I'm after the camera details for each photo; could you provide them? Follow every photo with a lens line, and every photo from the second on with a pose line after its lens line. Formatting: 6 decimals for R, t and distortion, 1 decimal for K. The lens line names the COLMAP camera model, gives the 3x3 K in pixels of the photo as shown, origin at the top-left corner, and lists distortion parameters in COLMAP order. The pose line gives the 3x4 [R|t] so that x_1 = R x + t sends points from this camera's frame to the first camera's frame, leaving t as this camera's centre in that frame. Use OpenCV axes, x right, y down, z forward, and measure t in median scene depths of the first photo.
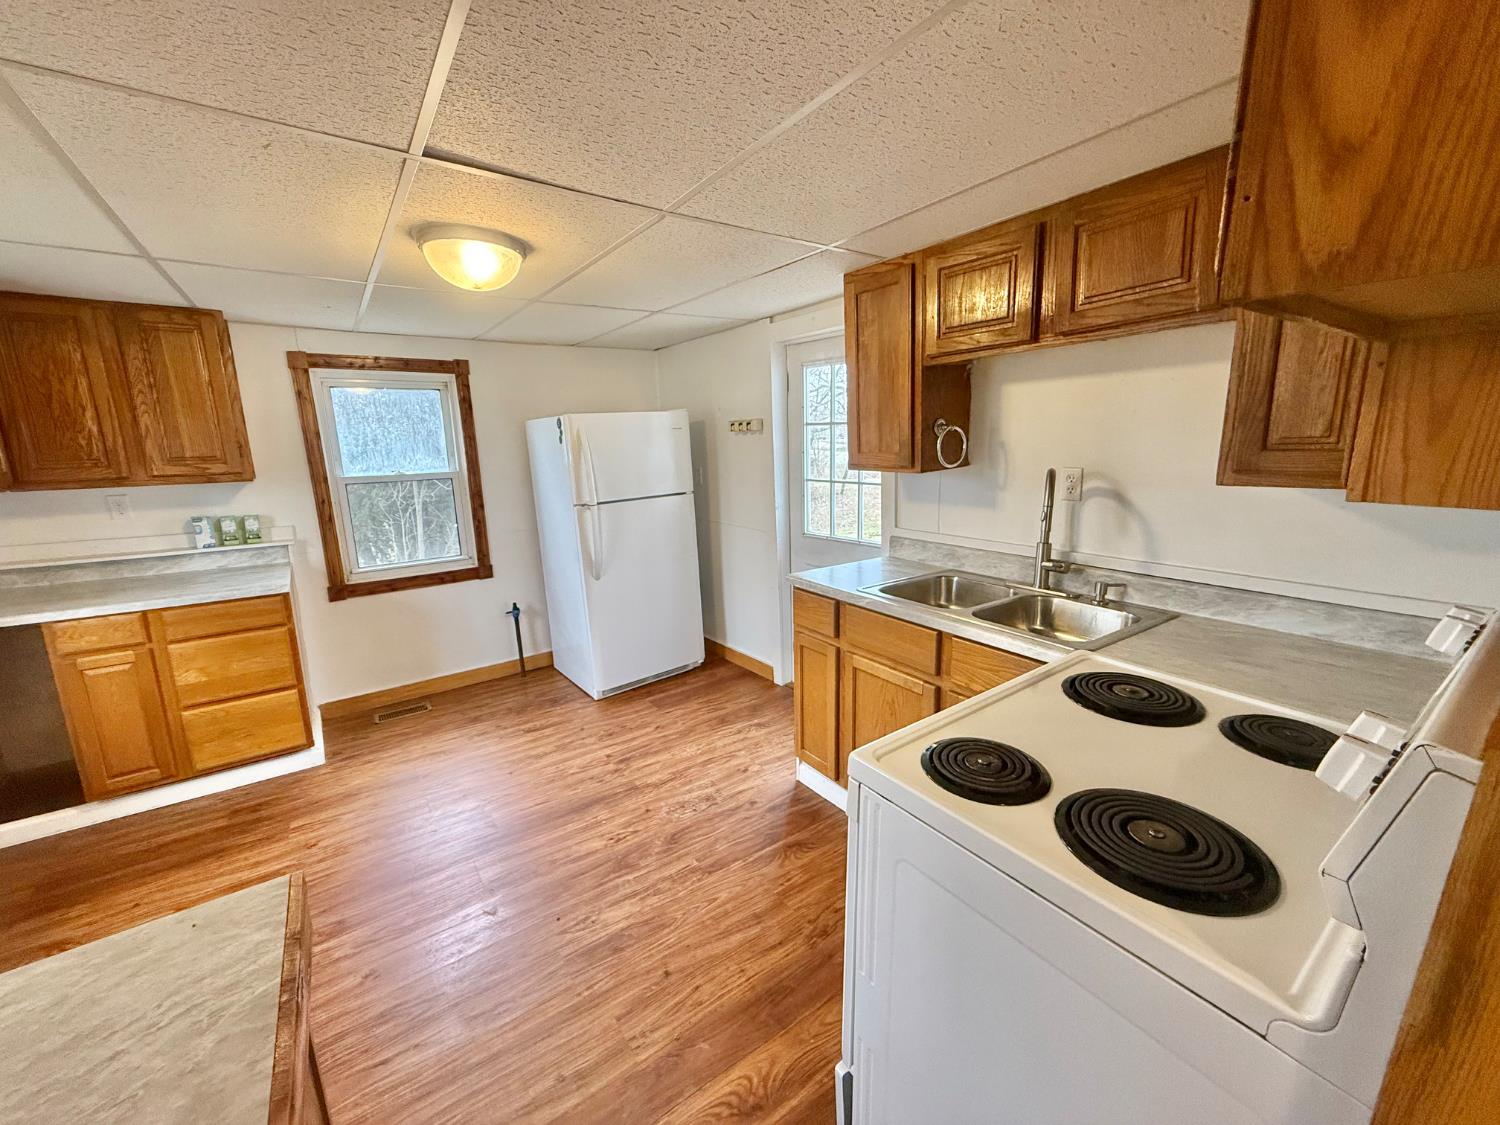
lens RADIAL K [[601.8, 0, 747.8], [0, 601.8, 555.8], [0, 0, 1]] dist [0.000055, 0.000449]
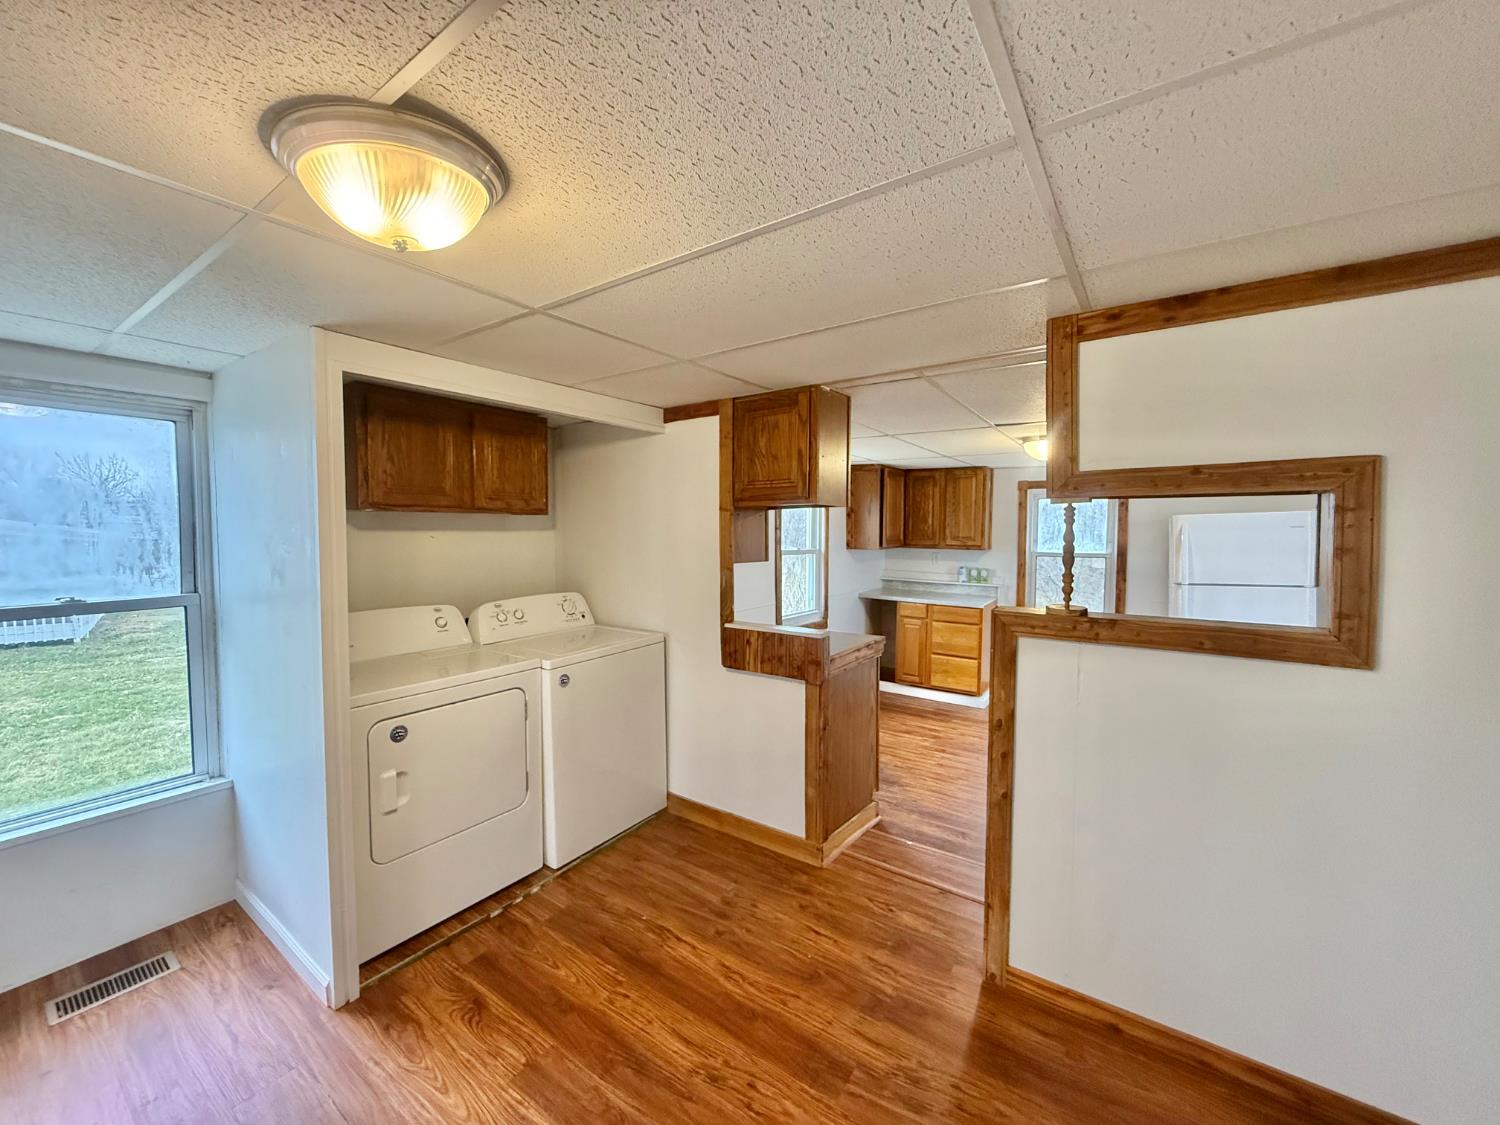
lens RADIAL K [[601.8, 0, 750.6], [0, 601.8, 558.9], [0, 0, 1]] dist [0.000055, 0.000449]
pose [[0.345114, 0.071953, -0.935799, 0.766705], [-0.194332, 0.980929, 0.003755, 0.042987], [0.918222, 0.180560, 0.352515, -0.378262]]
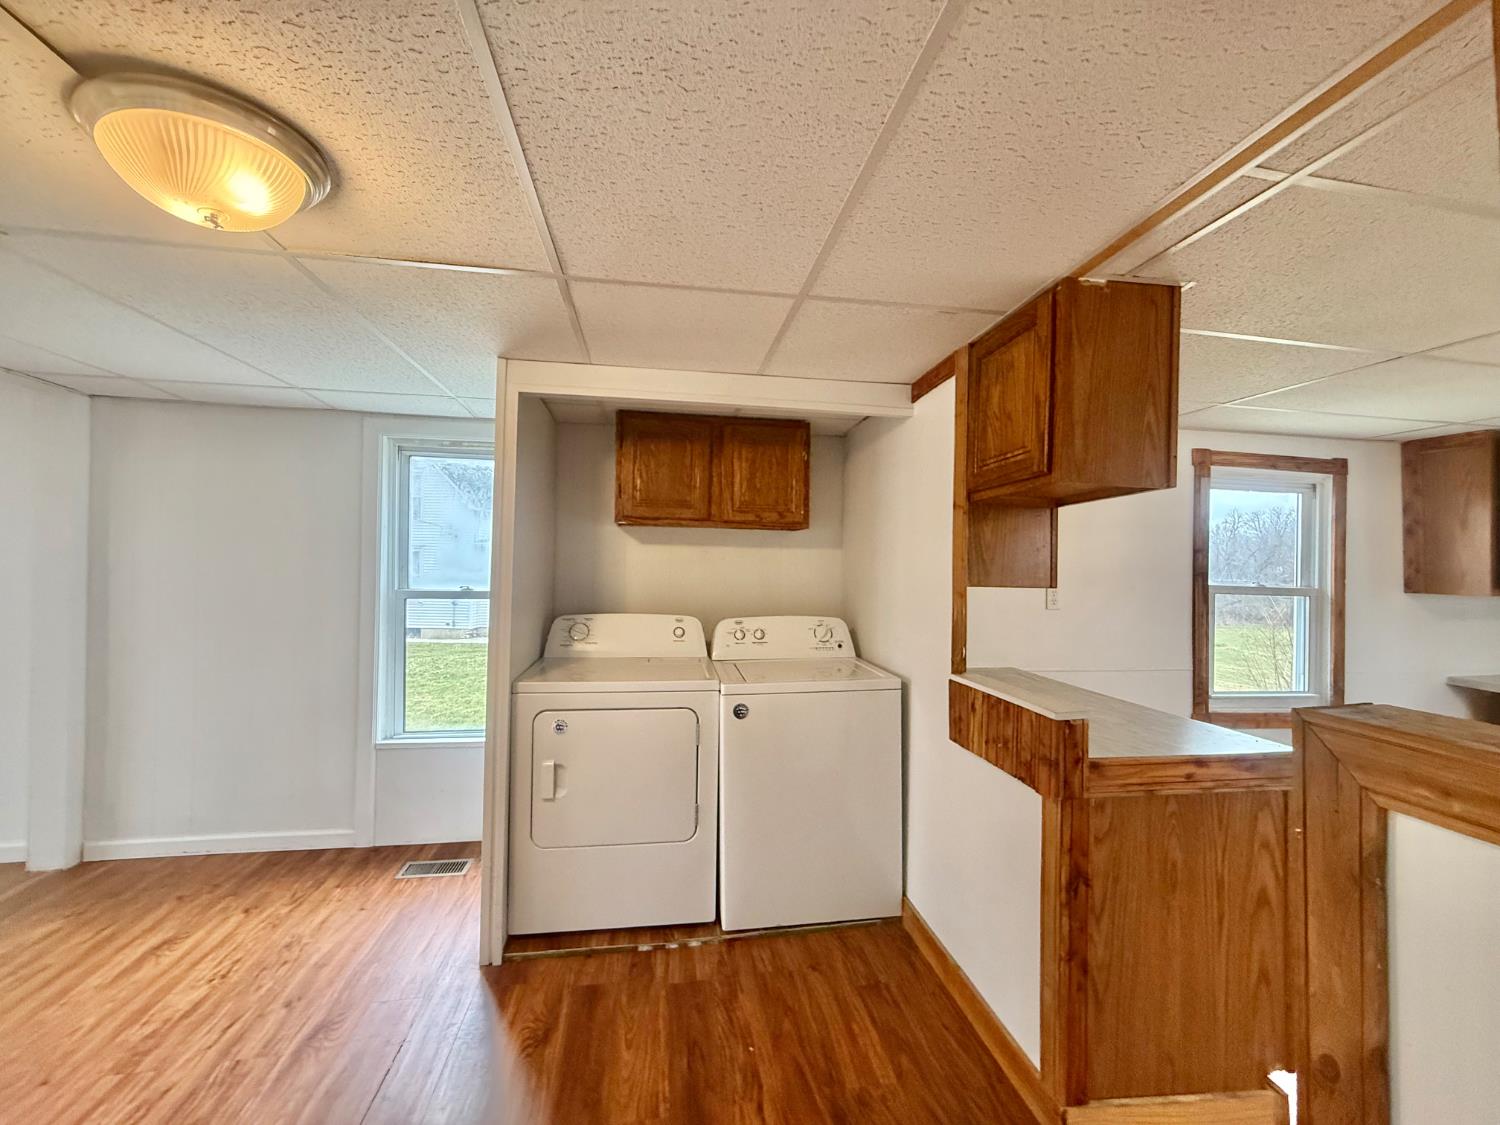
lens RADIAL K [[601.8, 0, 746.7], [0, 601.8, 558.8], [0, 0, 1]] dist [0.000055, 0.000449]
pose [[-0.446069, 0.007703, -0.894965, 0.097519], [-0.180819, 0.978567, 0.098547, -0.055177], [0.876543, 0.205786, -0.435115, 0.759760]]
